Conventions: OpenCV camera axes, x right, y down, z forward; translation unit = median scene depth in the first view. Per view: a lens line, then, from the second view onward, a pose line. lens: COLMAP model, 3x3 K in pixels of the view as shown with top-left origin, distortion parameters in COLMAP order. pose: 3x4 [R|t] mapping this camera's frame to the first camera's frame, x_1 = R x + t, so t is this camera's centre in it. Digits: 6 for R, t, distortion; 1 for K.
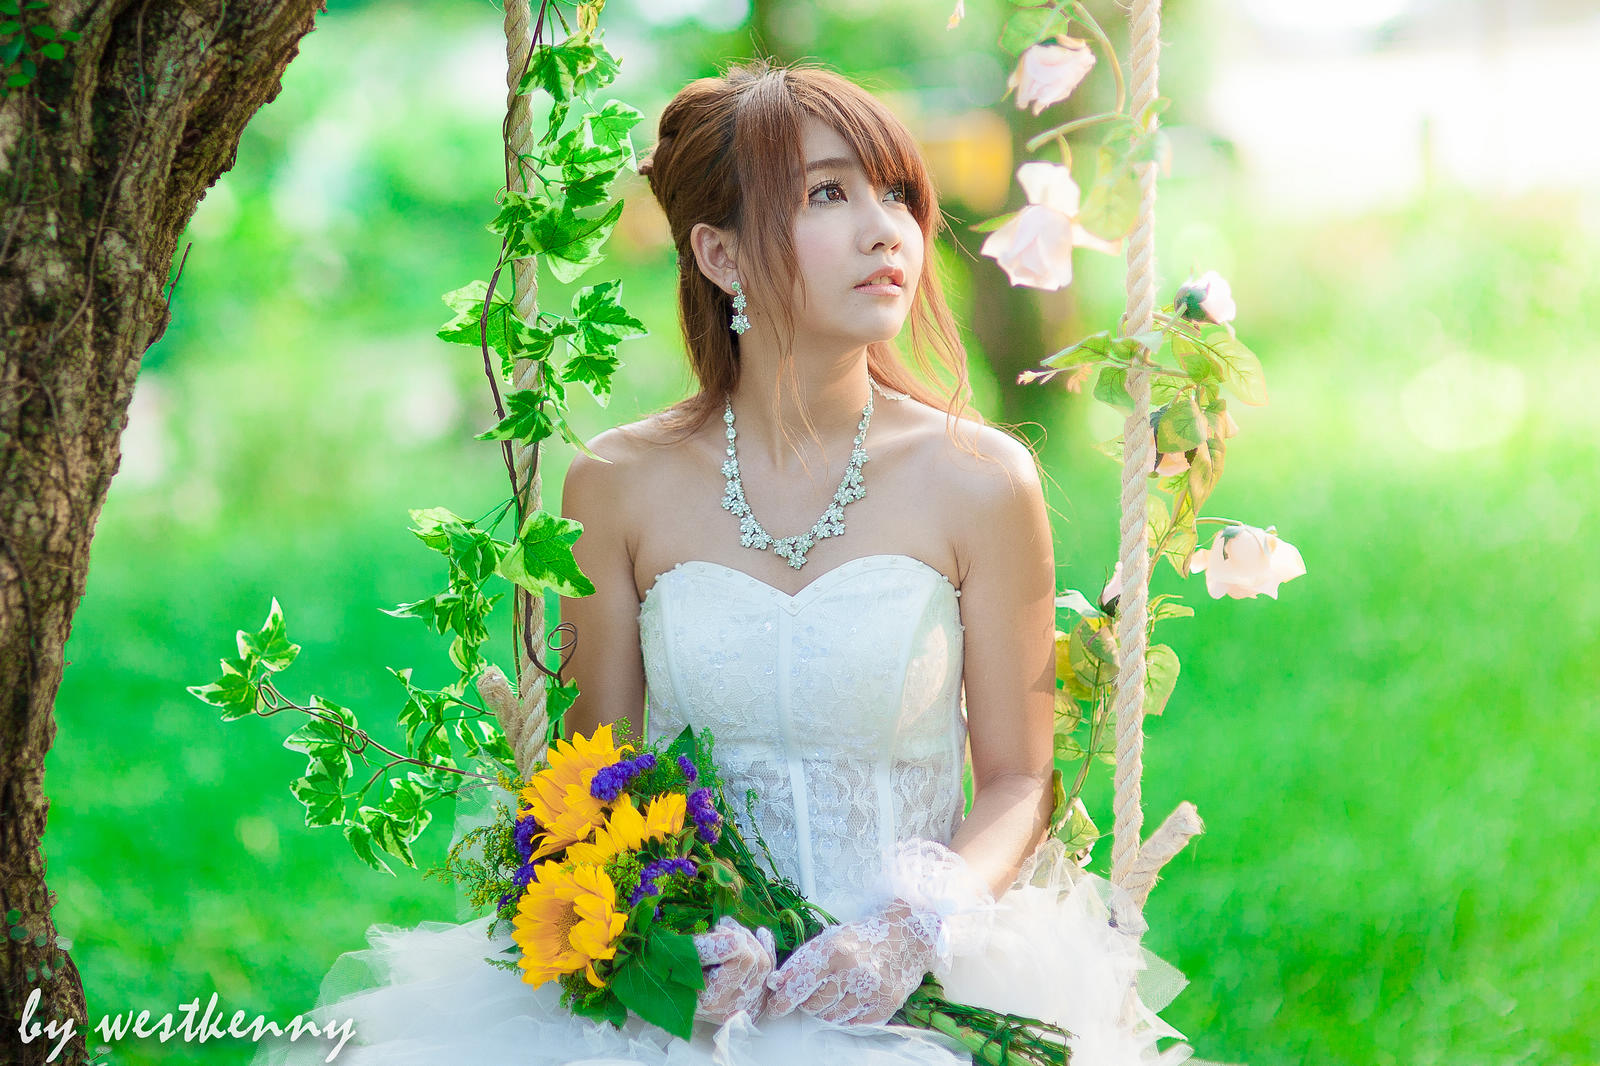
lens RADIAL K [[4790.0, 0, 797.1], [0, 4790.0, 351.7], [0, 0, 1]] dist [-0.296777, 1.356976]
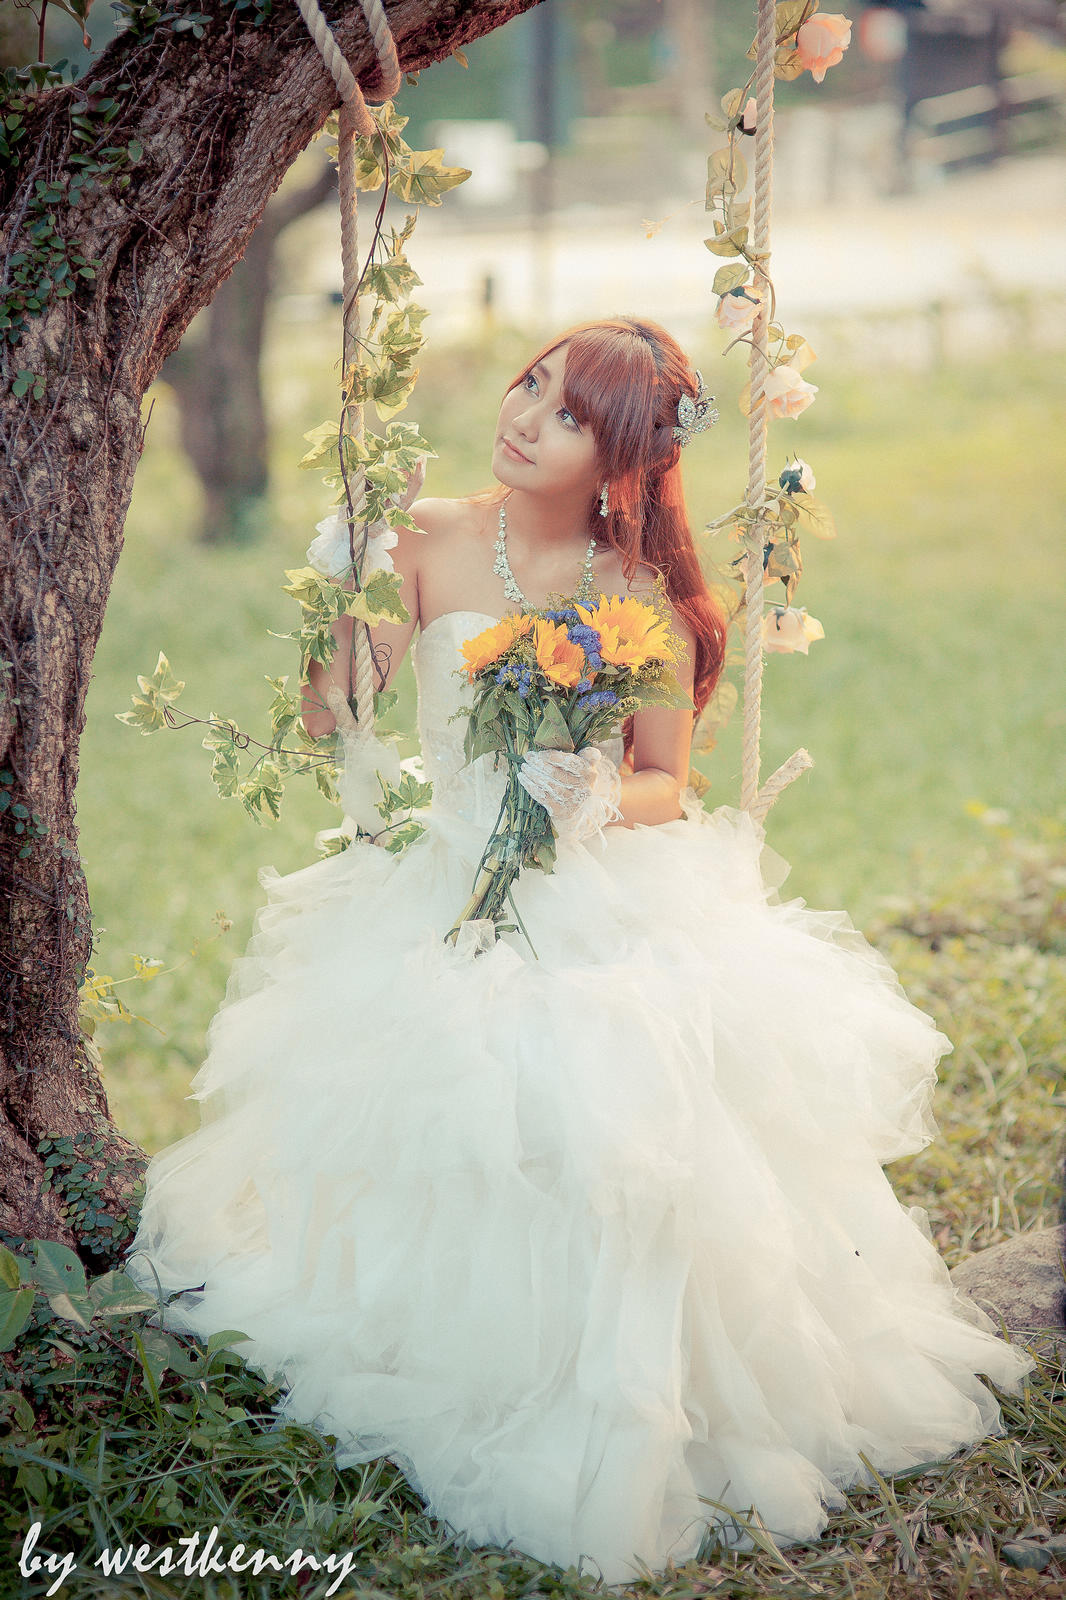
lens RADIAL K [[3910.9, 0, 533.0], [0, 3910.9, 800.0], [0, 0, 1]] dist [0.003902, -0.611512]
pose [[0.985914, -0.021929, 0.165808, -0.223255], [0.006938, 0.995876, 0.090458, -0.007496], [-0.167108, -0.088033, 0.982001, -0.259679]]
